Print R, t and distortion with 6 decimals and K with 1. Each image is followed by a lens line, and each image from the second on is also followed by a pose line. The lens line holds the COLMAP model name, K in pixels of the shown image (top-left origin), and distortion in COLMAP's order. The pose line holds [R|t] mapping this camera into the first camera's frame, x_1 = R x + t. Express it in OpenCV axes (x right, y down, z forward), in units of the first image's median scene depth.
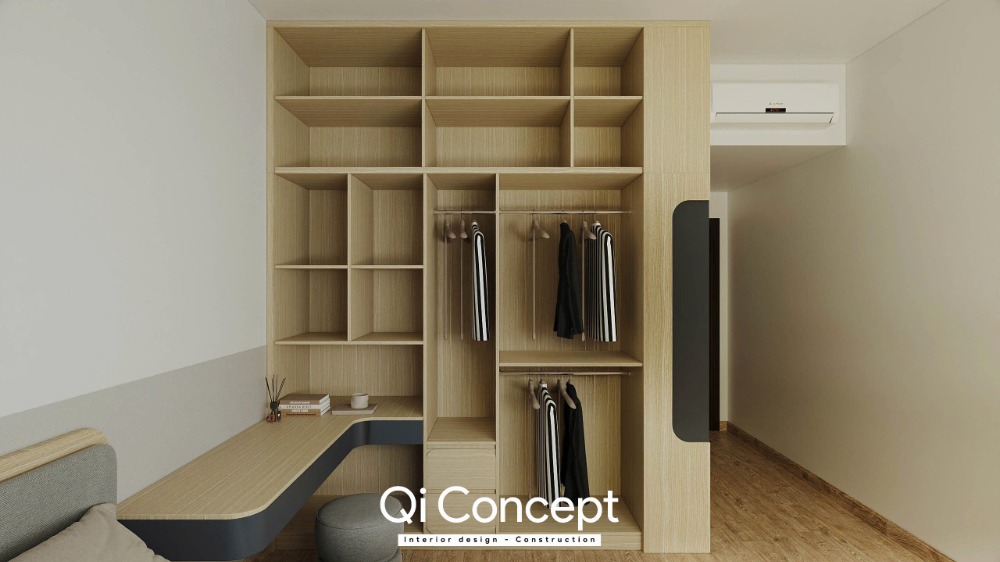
lens RADIAL K [[546.7, 0, 500.0], [0, 546.7, 281.0], [0, 0, 1]] dist [0.002580, -0.000421]
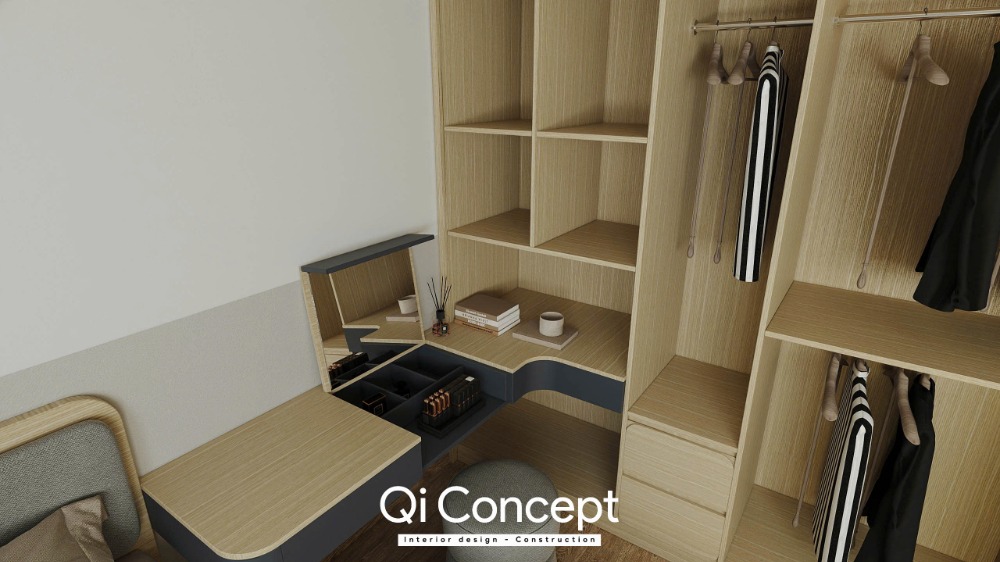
lens RADIAL K [[546.7, 0, 500.0], [0, 546.7, 281.0], [0, 0, 1]] dist [0.002580, -0.000421]
pose [[0.820051, 0.195702, -0.537790, 0.064910], [0.001972, 0.938742, 0.344616, -0.084155], [0.572288, -0.283663, 0.769430, 0.441032]]
